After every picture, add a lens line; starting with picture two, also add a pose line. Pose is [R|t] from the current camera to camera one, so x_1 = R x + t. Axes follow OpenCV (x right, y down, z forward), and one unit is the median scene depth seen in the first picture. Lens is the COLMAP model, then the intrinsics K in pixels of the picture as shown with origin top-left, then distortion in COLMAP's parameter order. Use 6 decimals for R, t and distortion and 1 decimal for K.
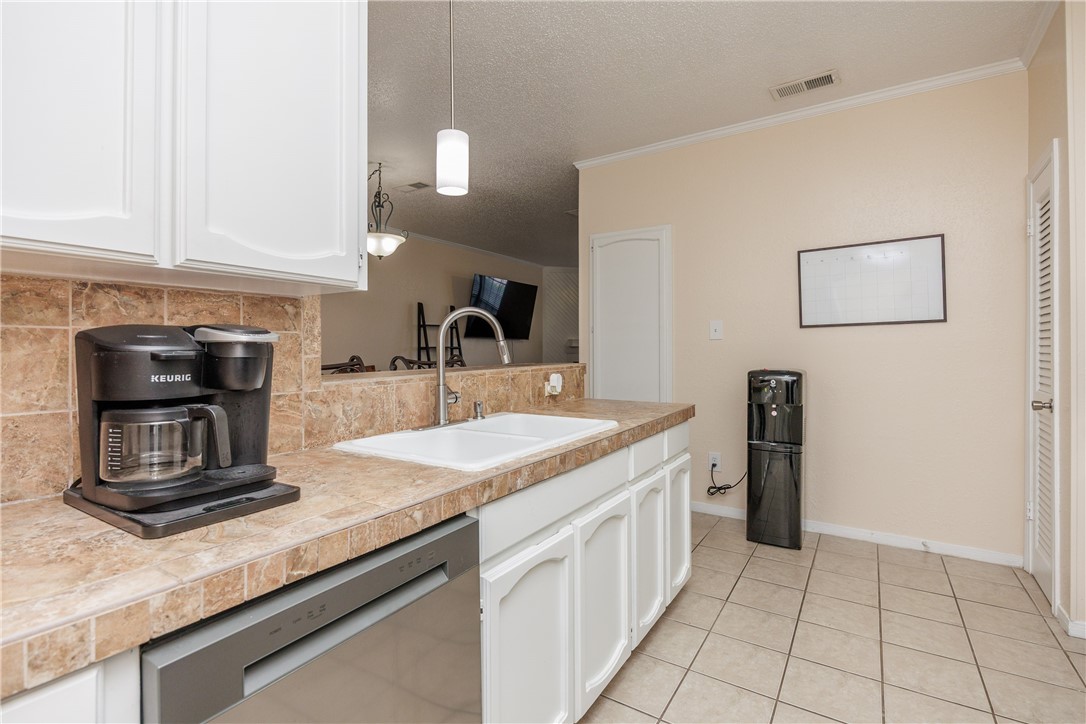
lens RADIAL K [[513.3, 0, 517.0], [0, 513.3, 350.6], [0, 0, 1]] dist [-0.013737, 0.000539]
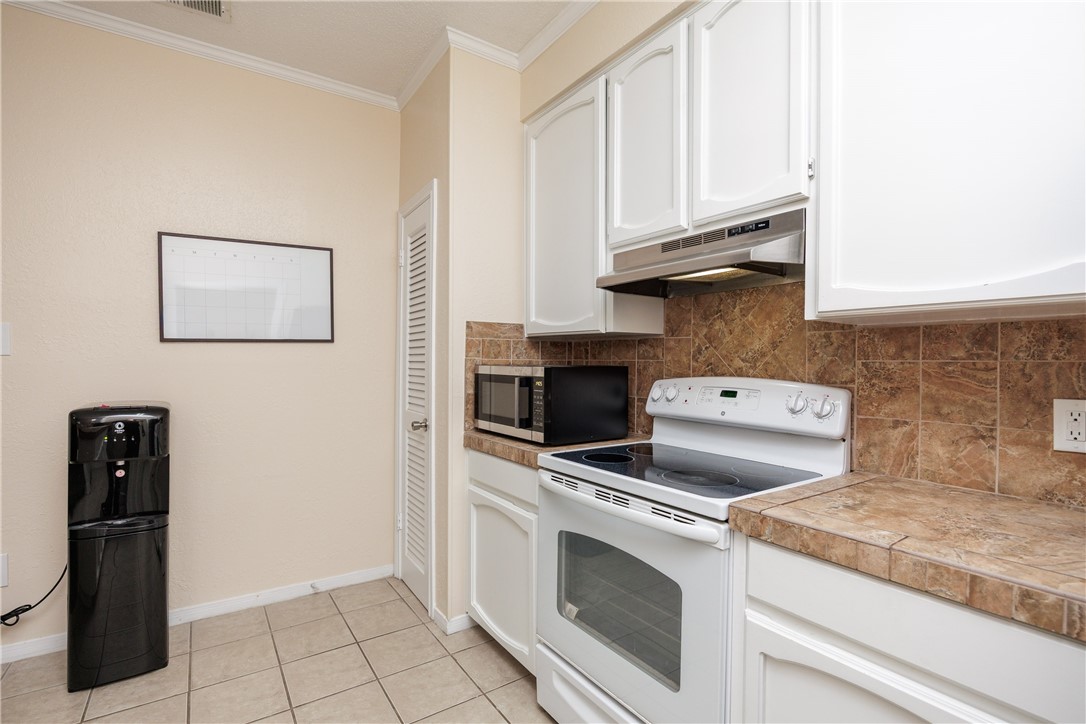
lens RADIAL K [[513.3, 0, 563.8], [0, 513.3, 361.9], [0, 0, 1]] dist [-0.013737, 0.000539]
pose [[0.339987, 0.005227, 0.940416, 0.098640], [-0.000132, 0.999985, -0.005511, -0.015629], [-0.940430, 0.001750, 0.339983, 0.279011]]
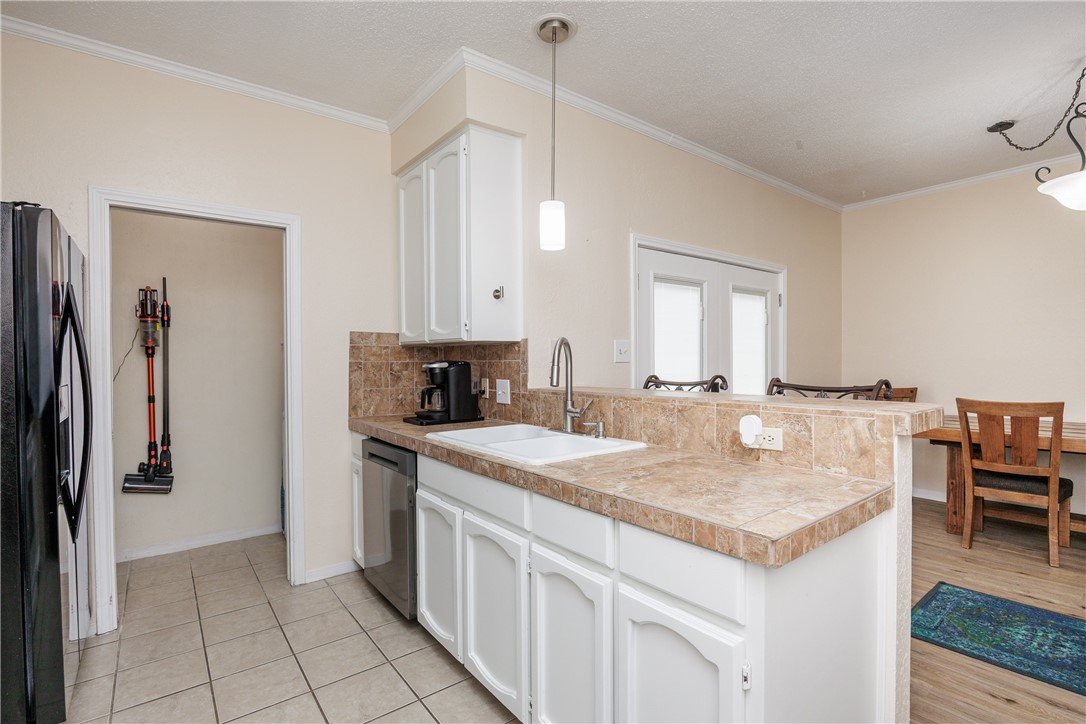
lens RADIAL K [[513.3, 0, 565.2], [0, 513.3, 365.1], [0, 0, 1]] dist [-0.013737, 0.000539]
pose [[-0.280696, 0.019592, -0.959597, 0.647172], [0.003858, 0.999807, 0.019284, -0.026618], [0.959789, 0.001711, -0.280717, 0.821573]]
